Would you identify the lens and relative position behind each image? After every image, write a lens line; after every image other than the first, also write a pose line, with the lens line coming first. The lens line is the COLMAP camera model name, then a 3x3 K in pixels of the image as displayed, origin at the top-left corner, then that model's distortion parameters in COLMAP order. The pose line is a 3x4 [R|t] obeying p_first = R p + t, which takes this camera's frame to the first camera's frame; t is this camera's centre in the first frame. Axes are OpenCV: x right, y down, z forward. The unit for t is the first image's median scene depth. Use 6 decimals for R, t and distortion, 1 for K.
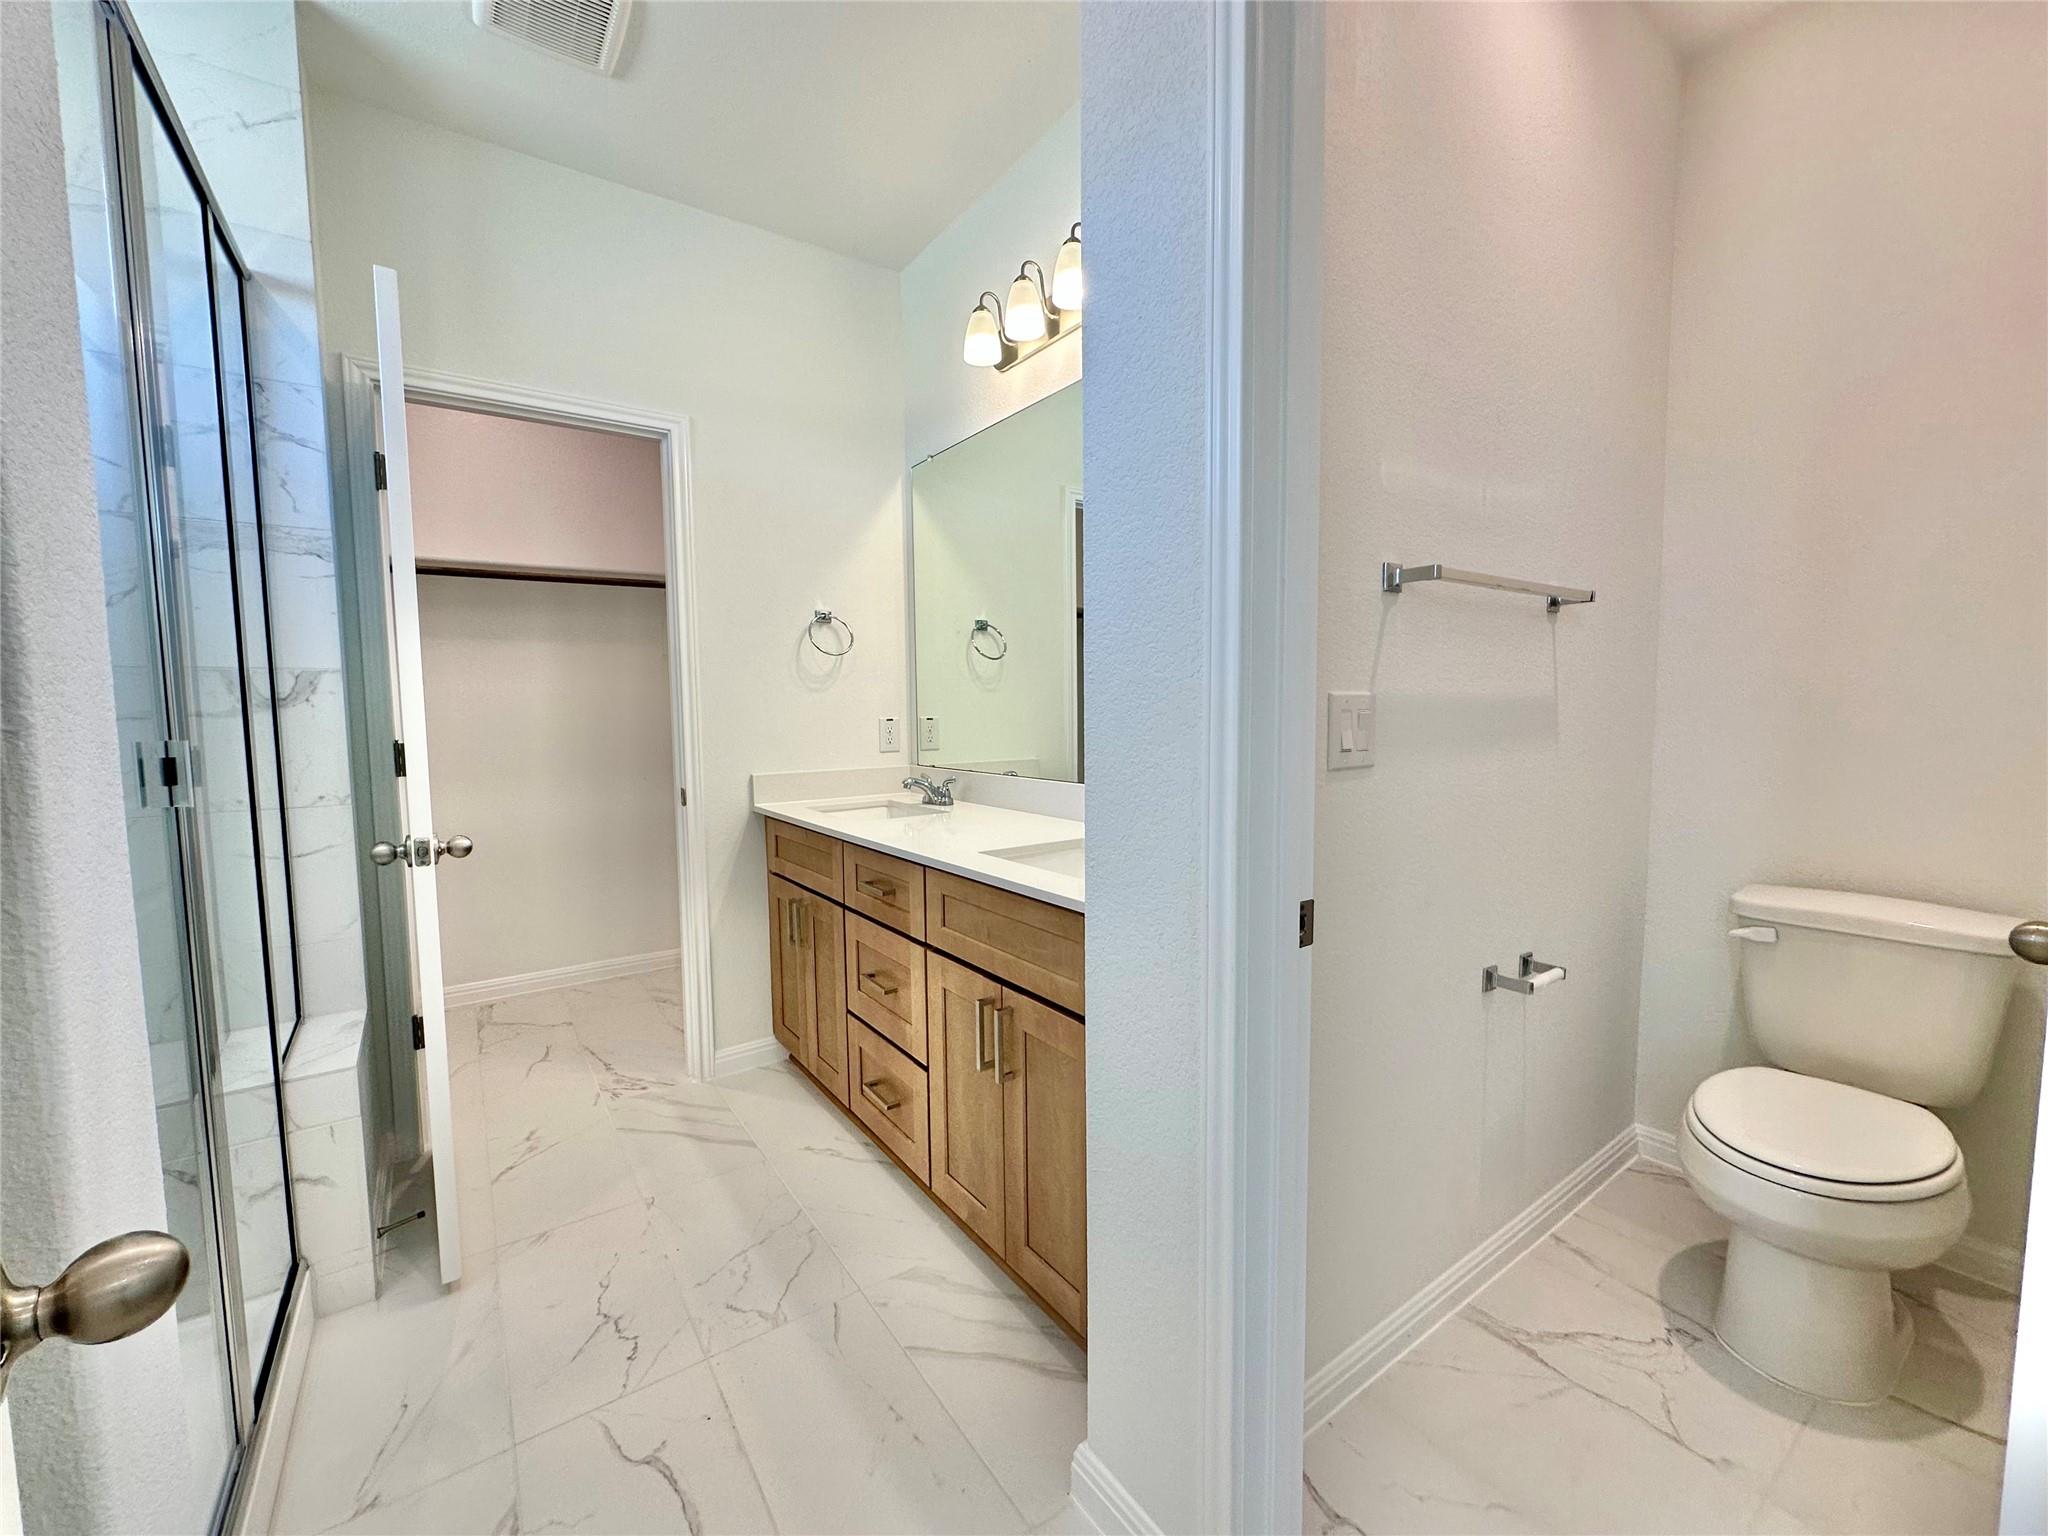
lens RADIAL K [[821.6, 0, 1024.0], [0, 821.6, 768.0], [0, 0, 1]] dist [-0.004263, 0.000271]
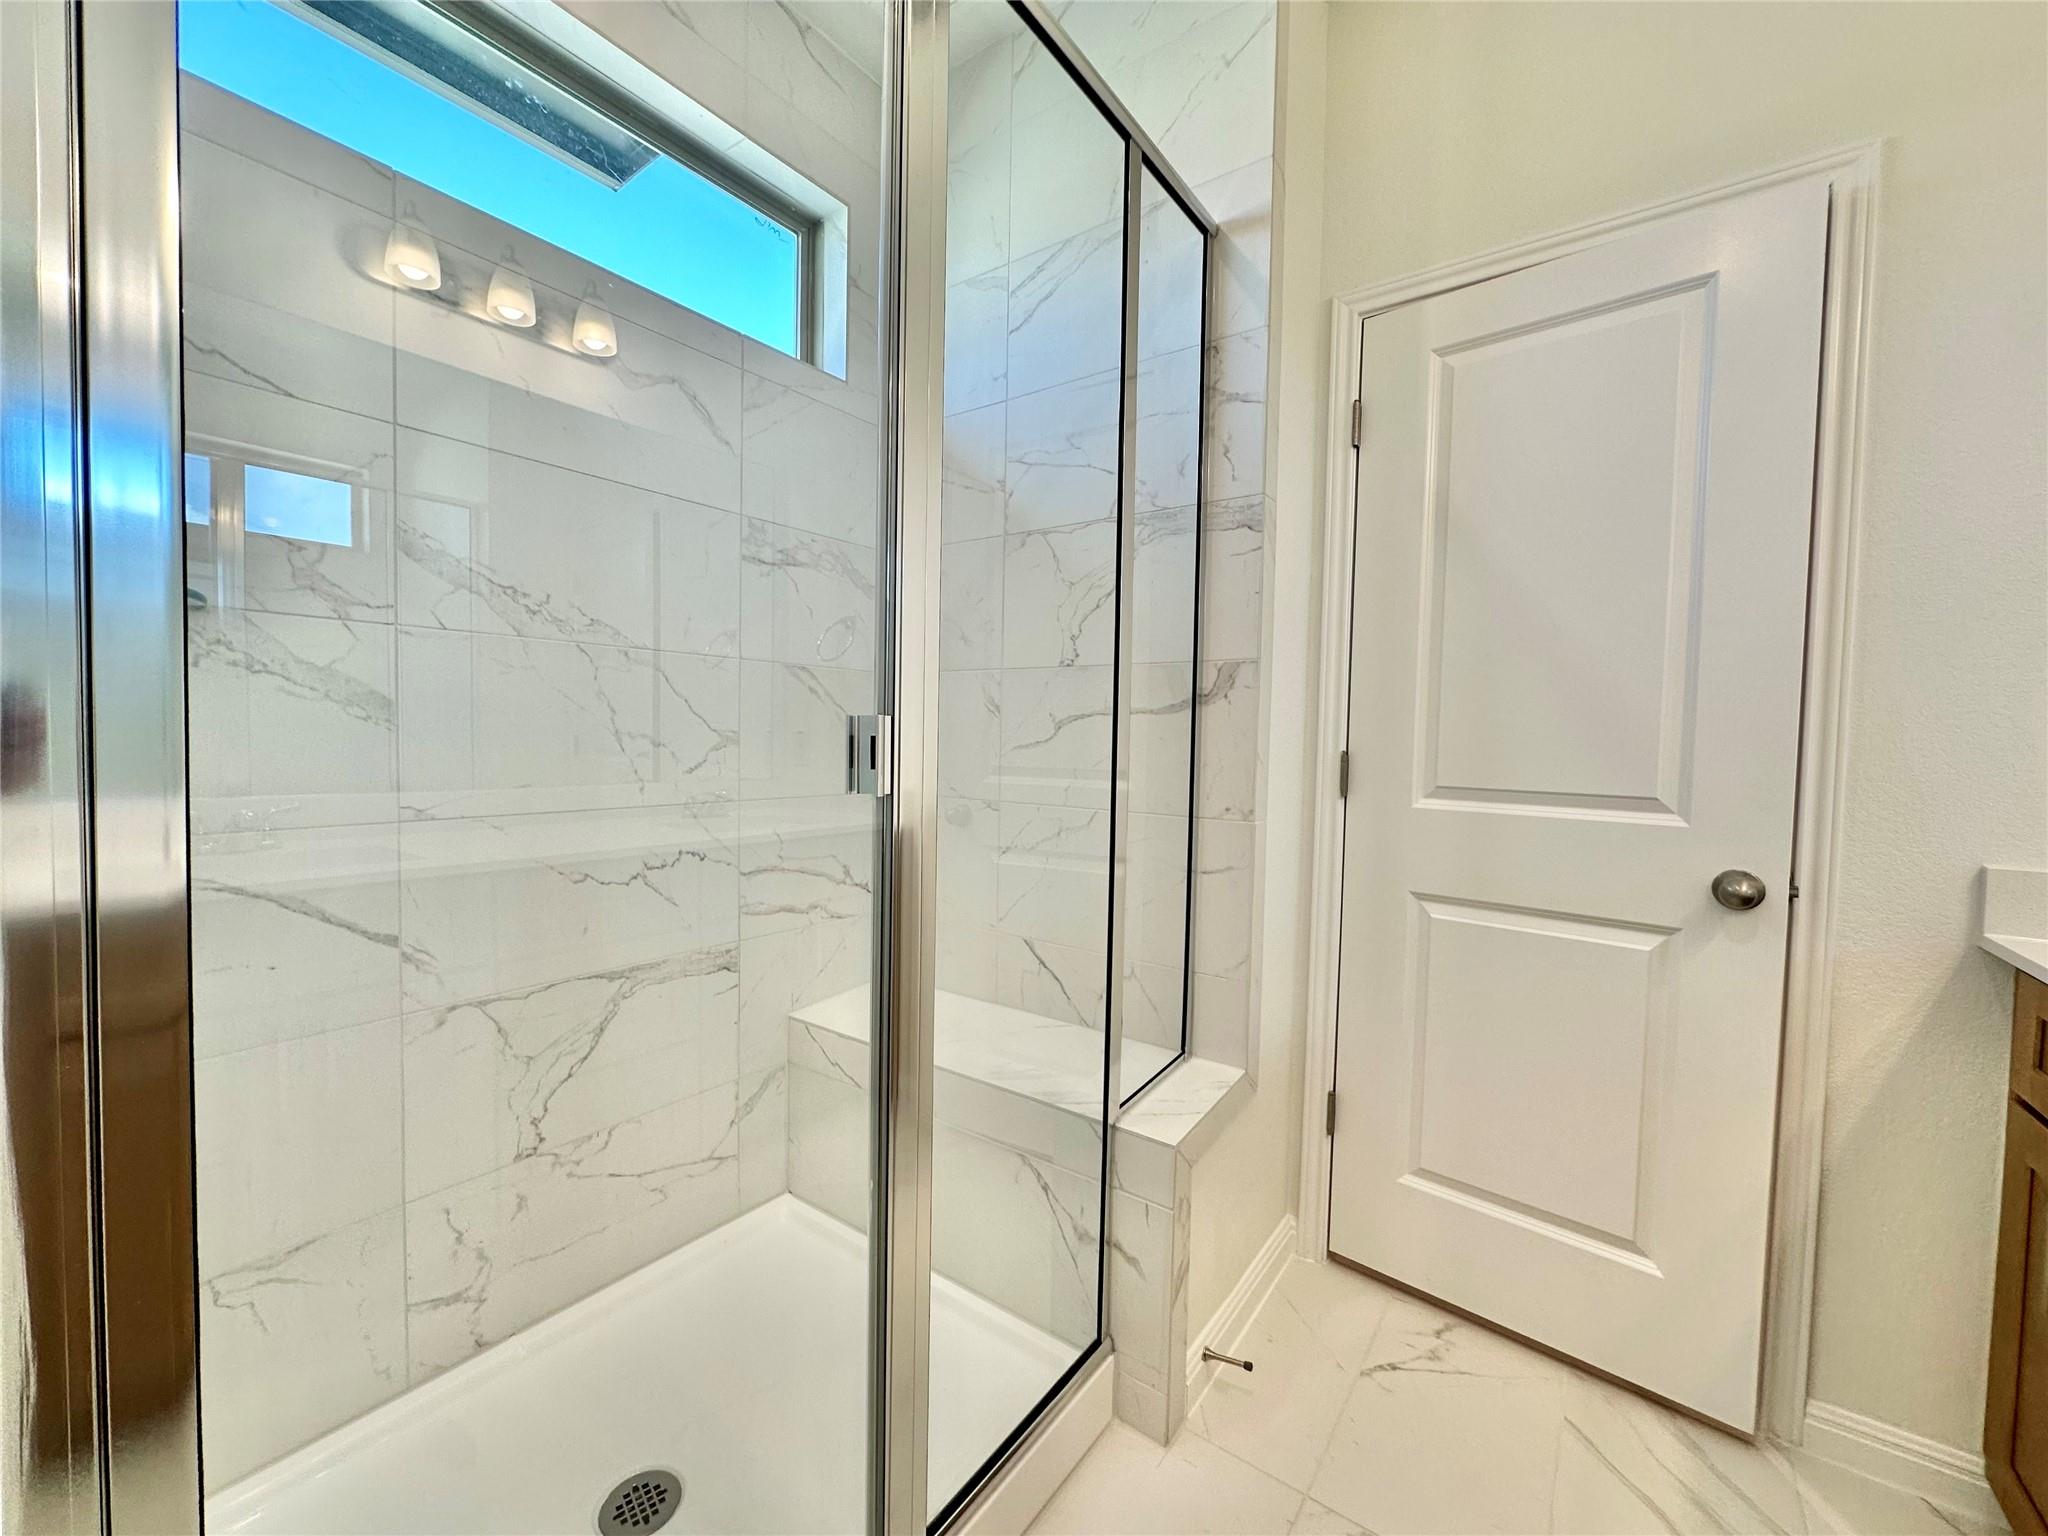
lens RADIAL K [[821.6, 0, 1024.0], [0, 821.6, 768.0], [0, 0, 1]] dist [-0.004263, 0.000271]
pose [[0.316282, 0.057266, -0.946935, -0.088664], [-0.096824, 0.994912, 0.027828, -0.008573], [0.943711, 0.082884, 0.320217, 0.413340]]
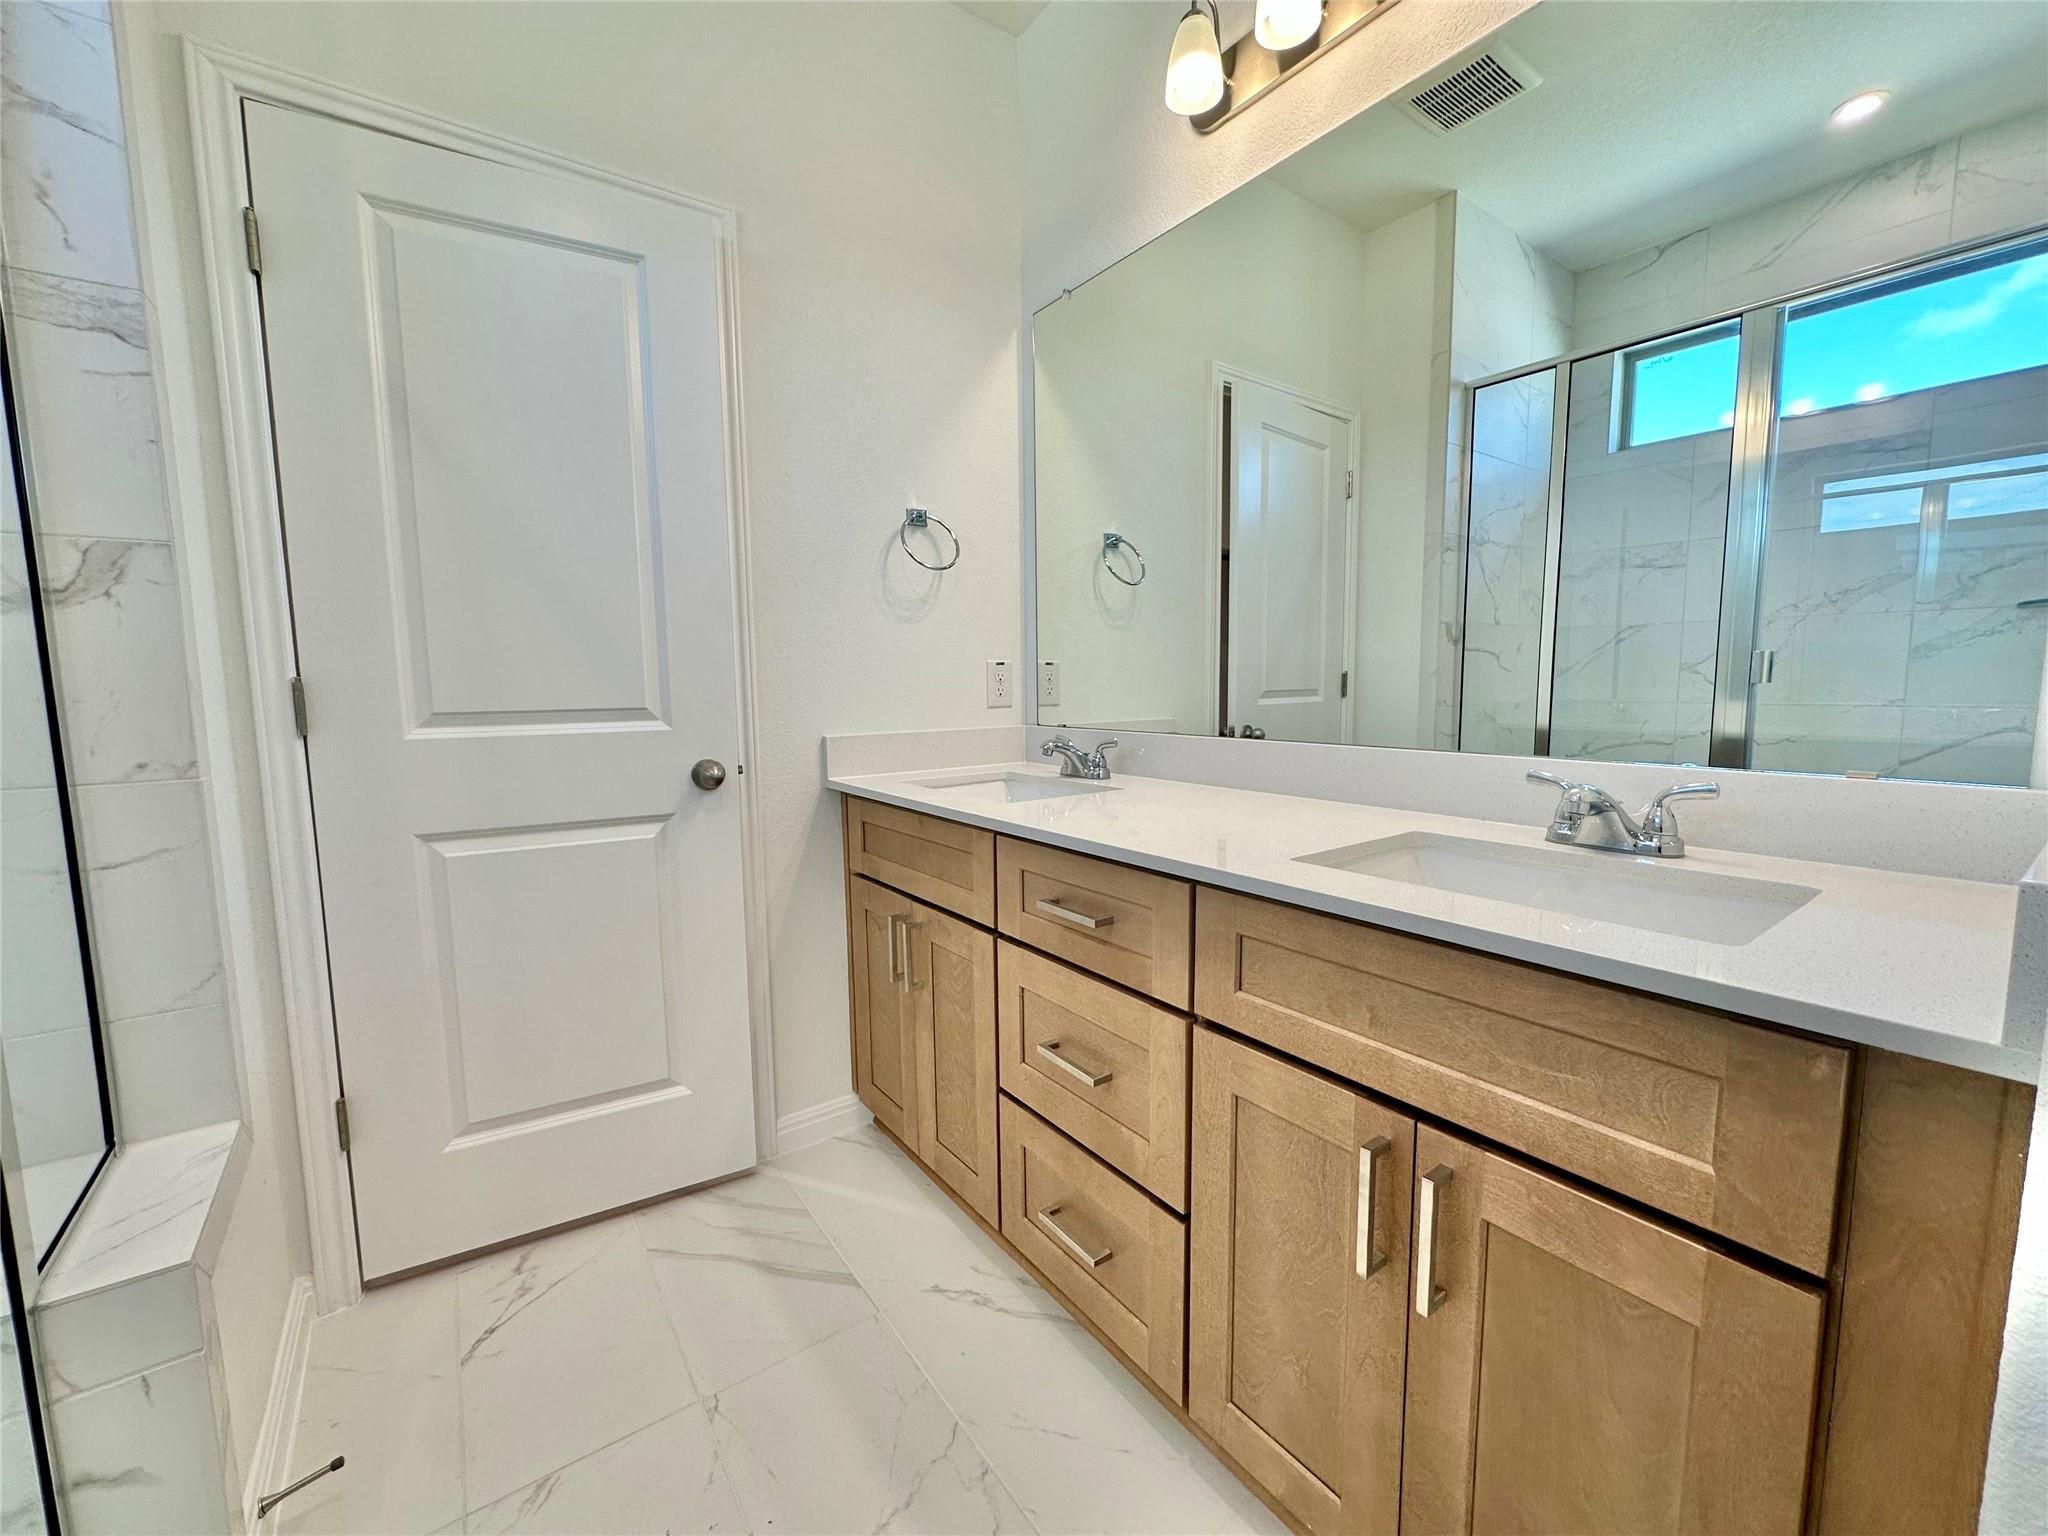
lens RADIAL K [[821.6, 0, 1024.0], [0, 821.6, 768.0], [0, 0, 1]] dist [-0.004263, 0.000271]
pose [[0.999961, -0.001396, 0.008676, -0.193252], [0.001129, 0.999526, 0.030769, 0.016185], [-0.008715, -0.030758, 0.999489, 0.334643]]
